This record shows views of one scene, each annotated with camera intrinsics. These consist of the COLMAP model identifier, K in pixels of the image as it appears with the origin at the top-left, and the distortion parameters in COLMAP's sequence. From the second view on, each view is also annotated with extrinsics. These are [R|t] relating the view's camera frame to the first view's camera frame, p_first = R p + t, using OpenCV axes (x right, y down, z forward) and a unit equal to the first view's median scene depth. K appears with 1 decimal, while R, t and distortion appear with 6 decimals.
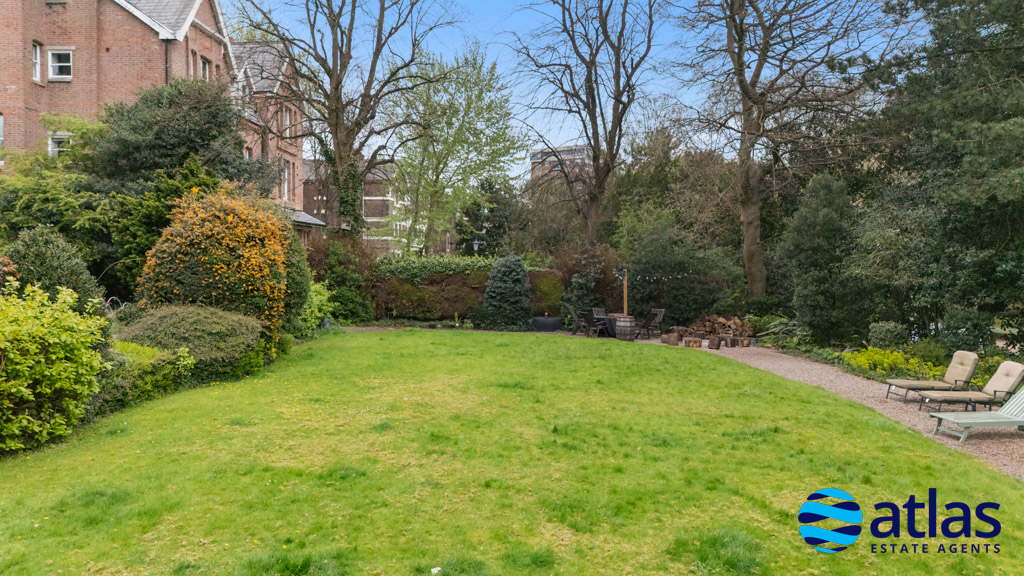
lens RADIAL K [[753.8, 0, 512.0], [0, 753.8, 288.0], [0, 0, 1]] dist [-0.004677, -0.006284]
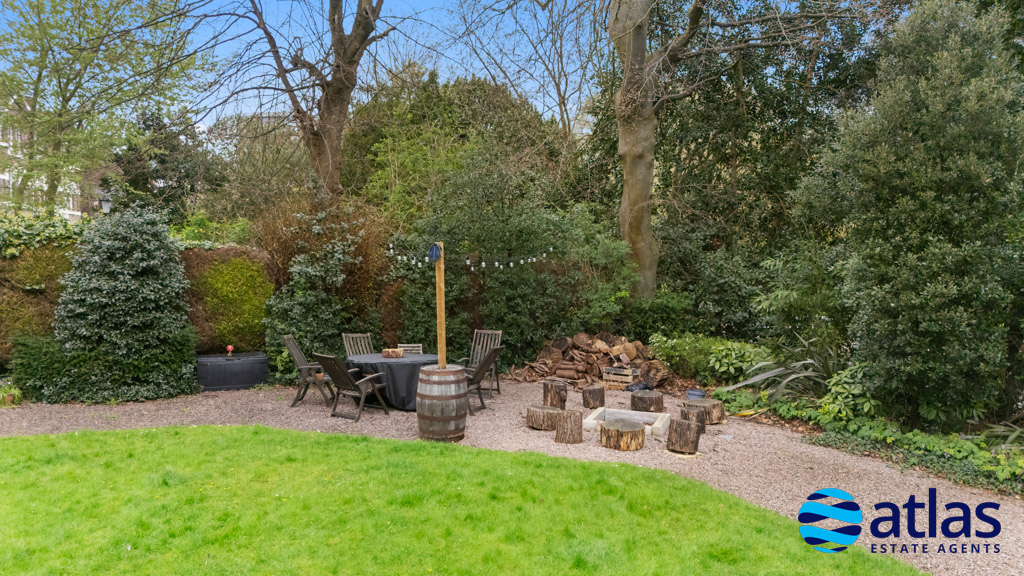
lens RADIAL K [[771.7, 0, 512.0], [0, 771.7, 288.0], [0, 0, 1]] dist [0.060676, -0.000641]
pose [[0.936689, -0.020356, 0.349571, 0.041772], [0.011806, 0.999577, 0.026573, -0.010062], [-0.349964, -0.020763, 0.936533, 0.528850]]
